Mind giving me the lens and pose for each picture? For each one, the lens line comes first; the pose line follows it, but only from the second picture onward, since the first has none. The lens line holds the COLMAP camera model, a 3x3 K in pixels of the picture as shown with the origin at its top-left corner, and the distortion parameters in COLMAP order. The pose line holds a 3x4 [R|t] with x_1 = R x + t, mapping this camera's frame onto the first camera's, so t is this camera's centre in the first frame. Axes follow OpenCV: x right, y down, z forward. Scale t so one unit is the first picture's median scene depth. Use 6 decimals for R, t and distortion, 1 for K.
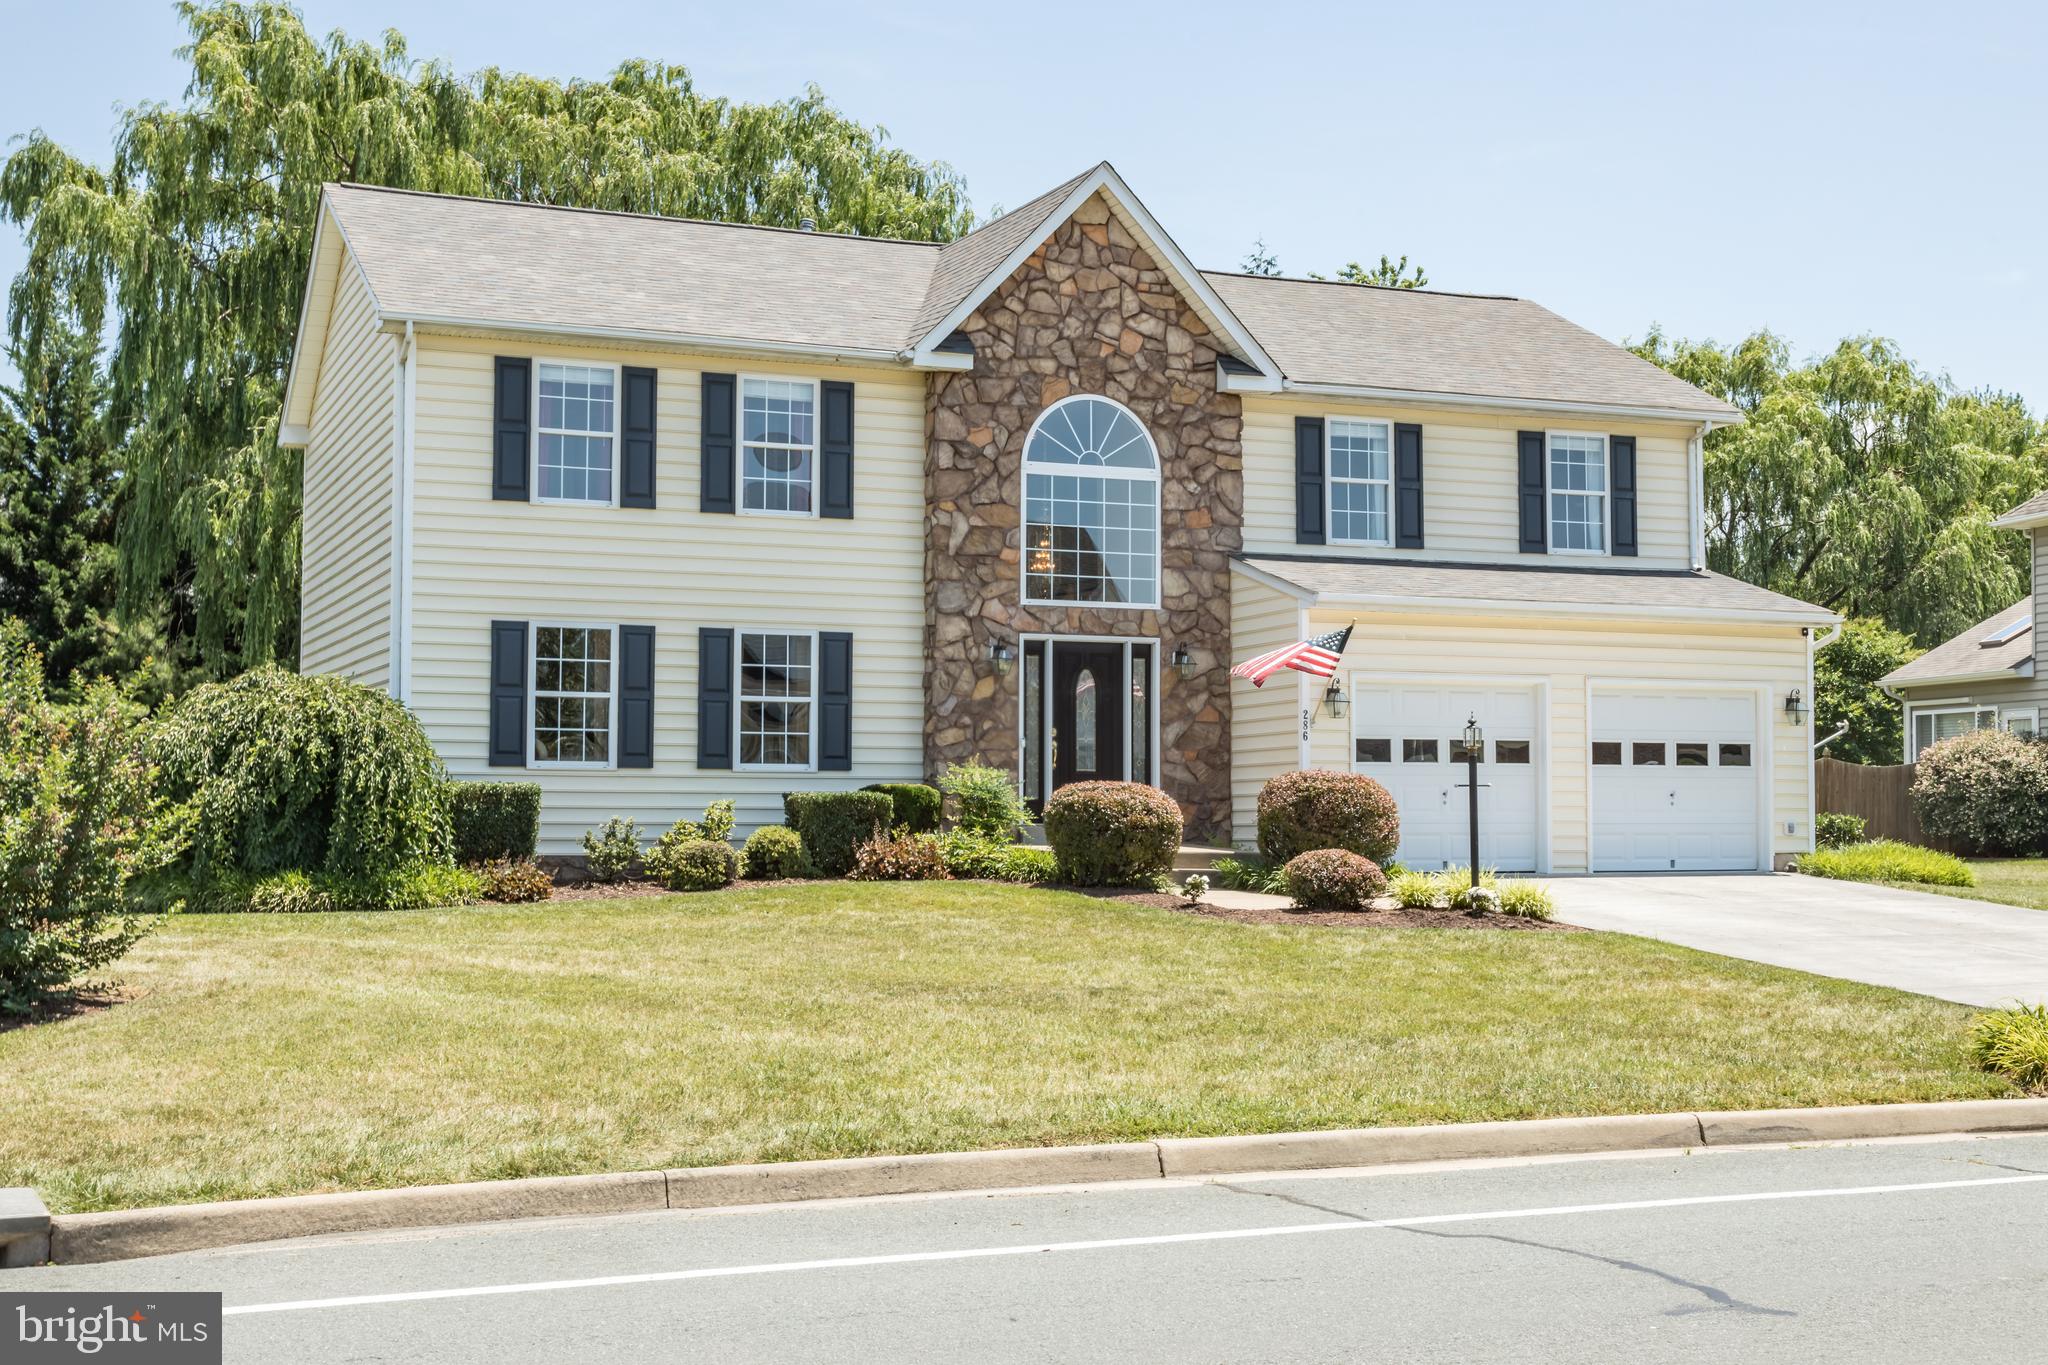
lens RADIAL K [[2552.1, 0, 1024.6], [0, 2552.1, 676.2], [0, 0, 1]] dist [0.012072, 0.000000]
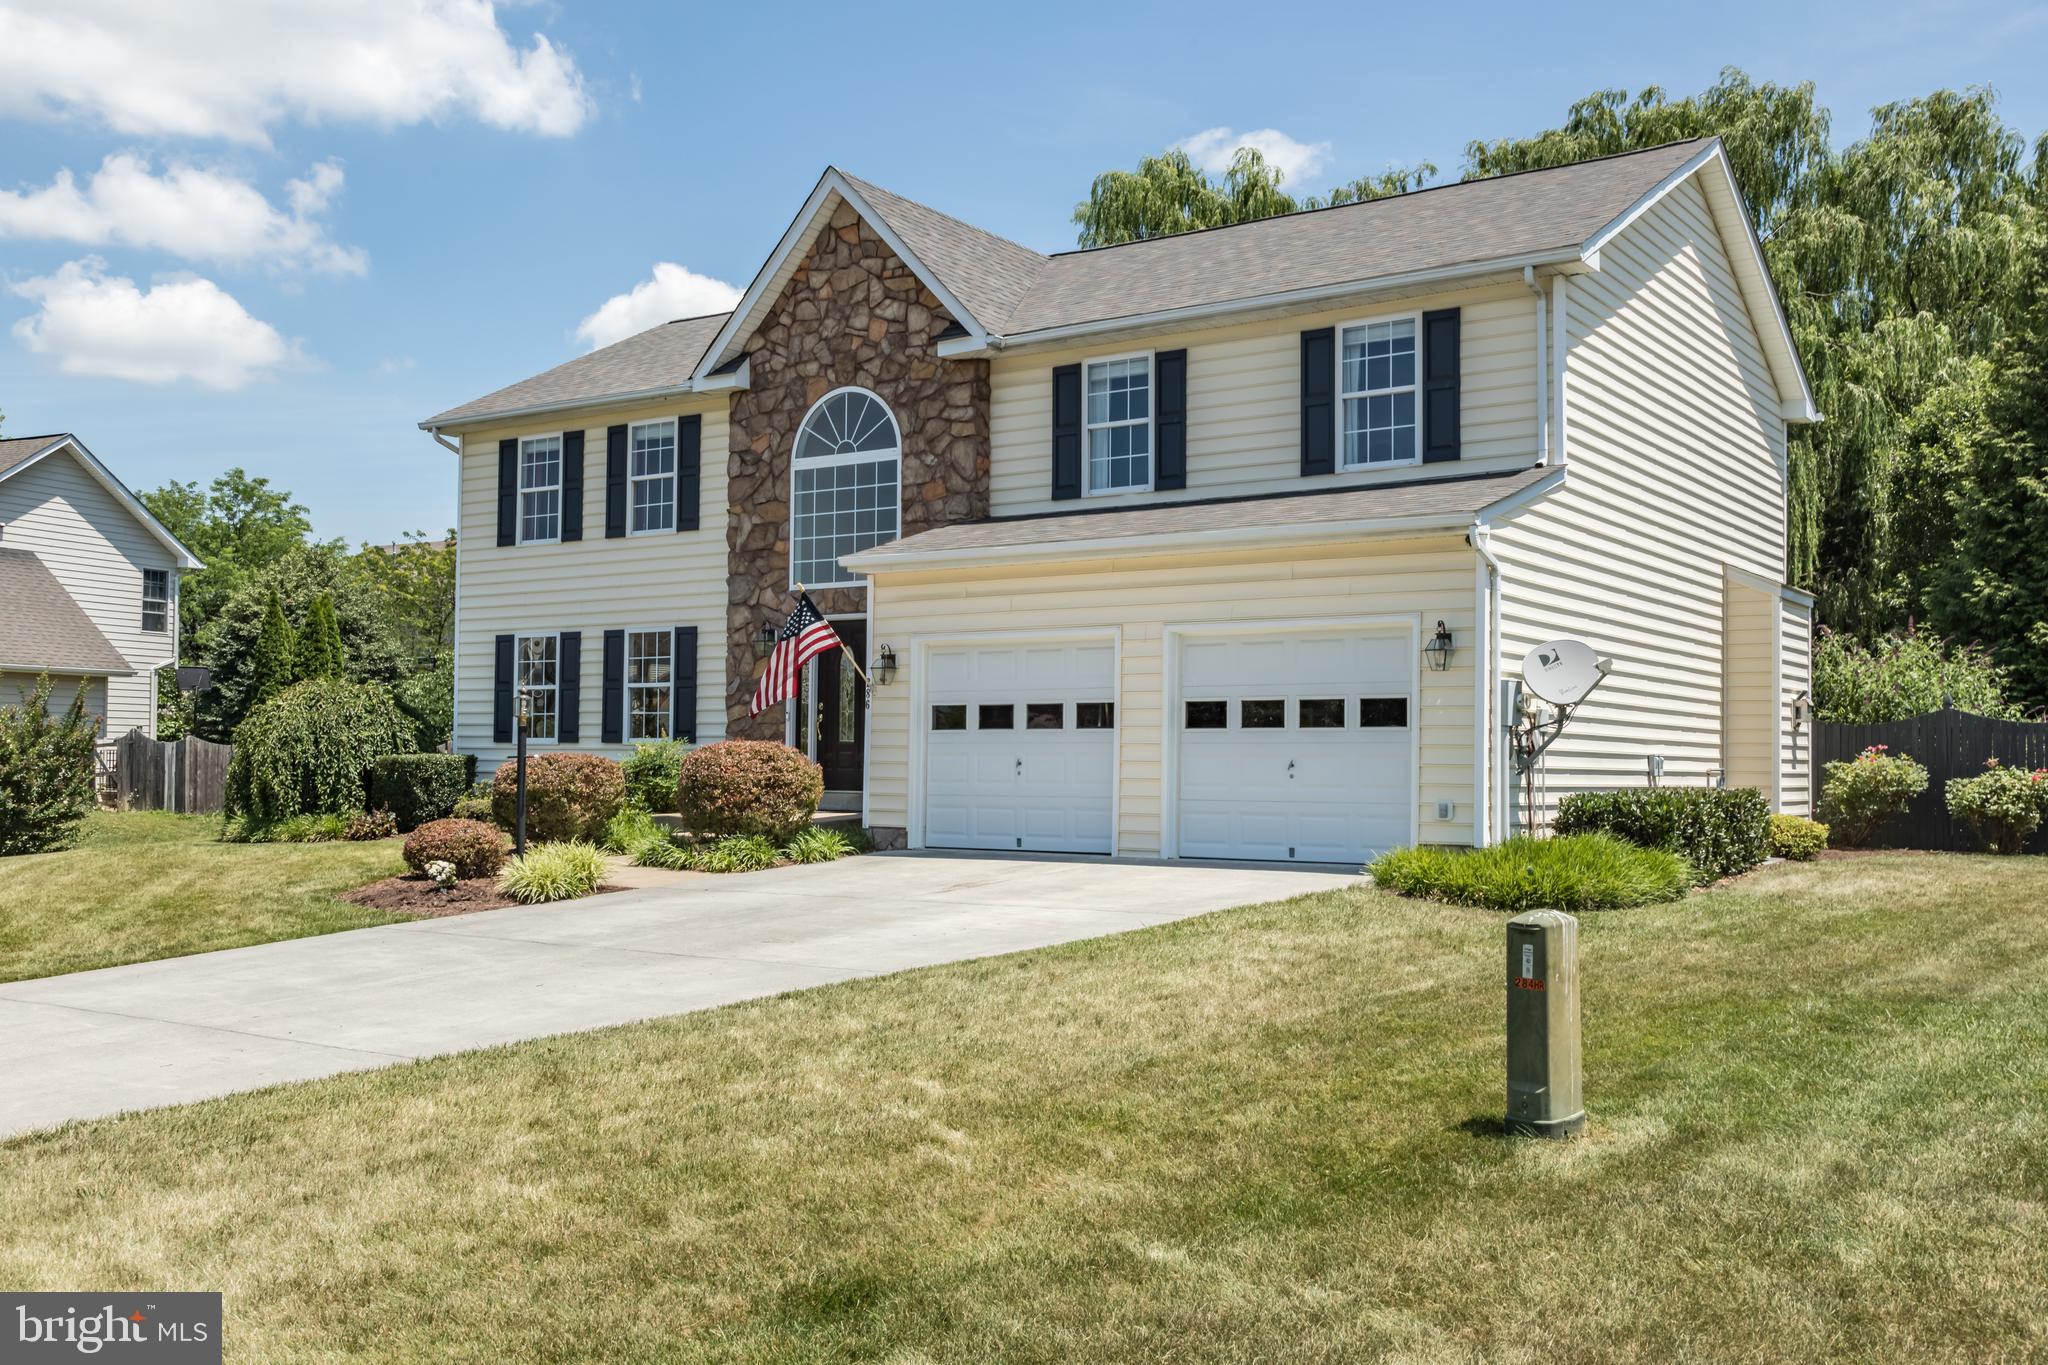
lens RADIAL K [[1891.0, 0, 1023.9], [0, 1891.0, 694.9], [0, 0, 1]] dist [-0.010809, 0.000000]
pose [[0.535138, -0.028489, -0.844284, 0.726153], [0.040432, 0.999150, -0.008088, 0.026957], [0.843797, -0.029808, 0.535834, 0.637706]]
